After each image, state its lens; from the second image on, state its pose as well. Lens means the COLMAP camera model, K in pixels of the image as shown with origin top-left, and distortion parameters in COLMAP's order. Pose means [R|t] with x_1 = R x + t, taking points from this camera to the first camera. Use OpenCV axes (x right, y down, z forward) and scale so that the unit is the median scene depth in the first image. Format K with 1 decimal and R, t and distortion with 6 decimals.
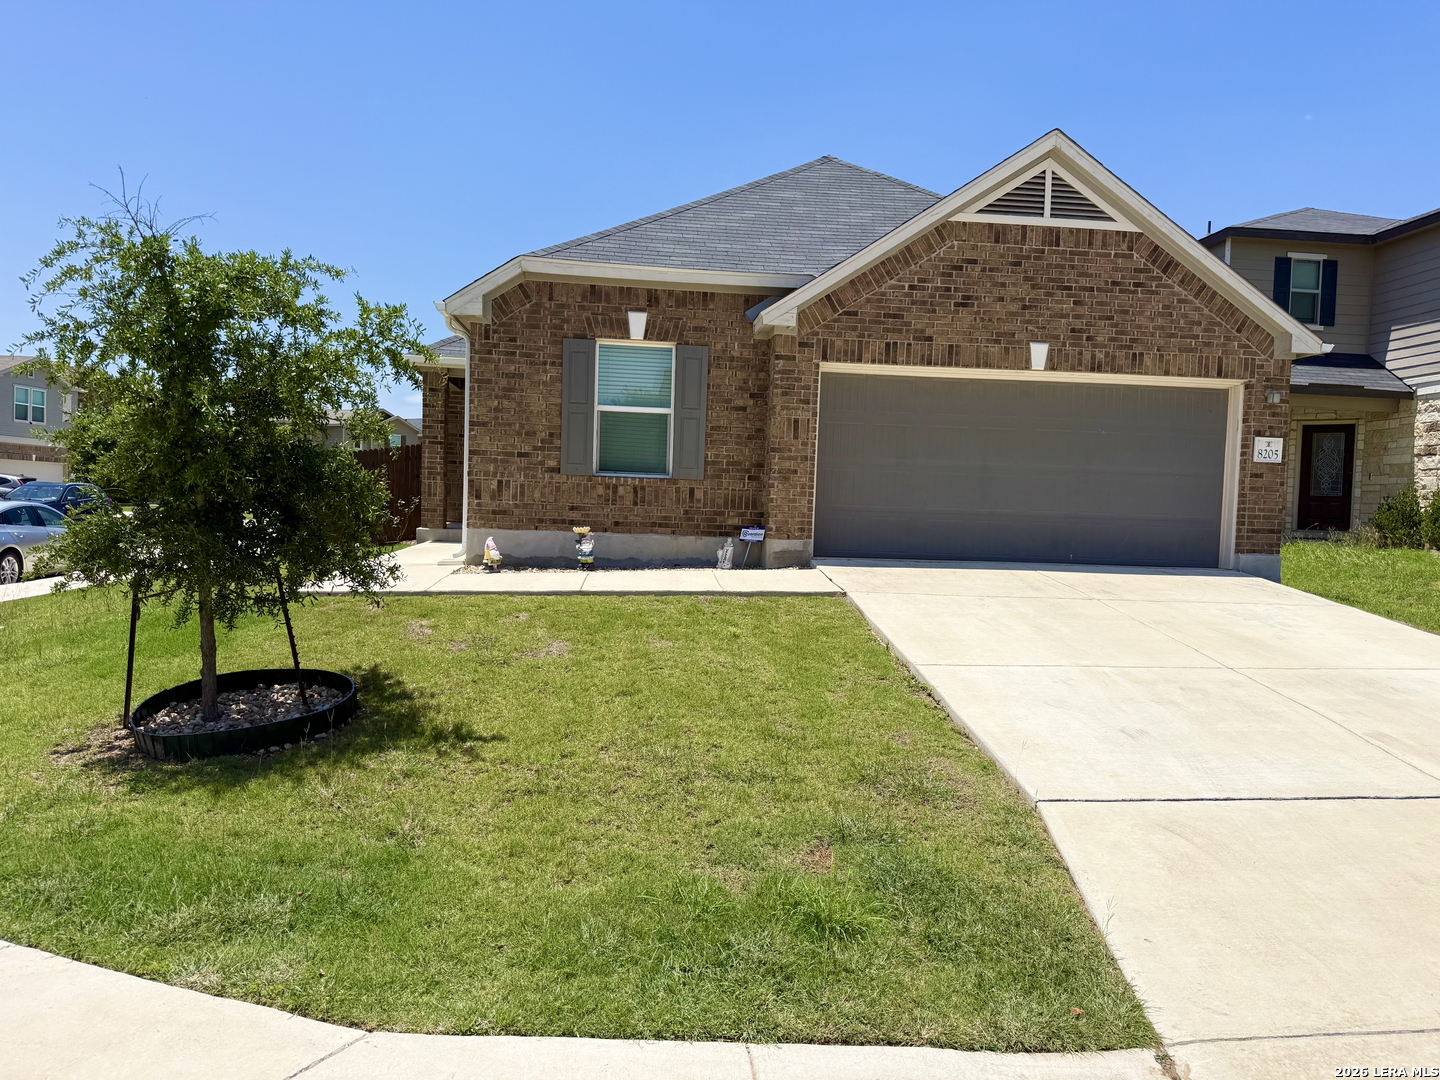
lens RADIAL K [[1011.0, 0, 714.4], [0, 1011.0, 542.8], [0, 0, 1]] dist [0.186375, -0.392246]
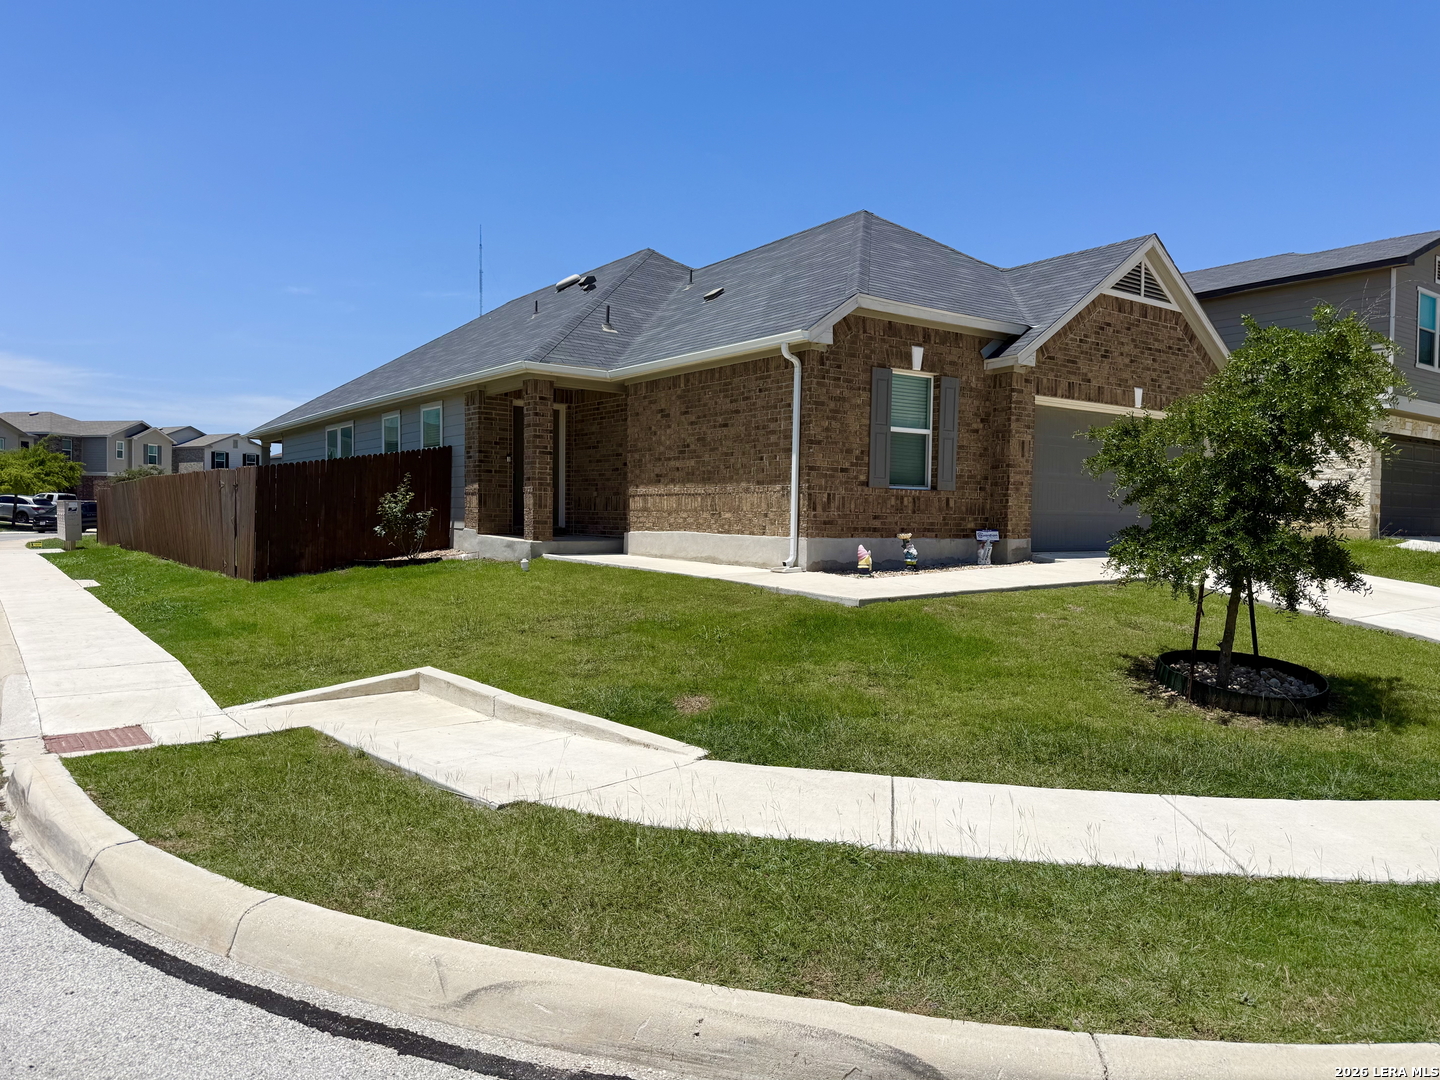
lens RADIAL K [[1011.0, 0, 714.4], [0, 1011.0, 542.8], [0, 0, 1]] dist [0.186375, -0.392246]
pose [[0.857567, -0.033927, 0.513252, -0.874565], [0.033418, 0.999389, 0.010224, -0.023304], [-0.513285, 0.008384, 0.858177, 0.123696]]
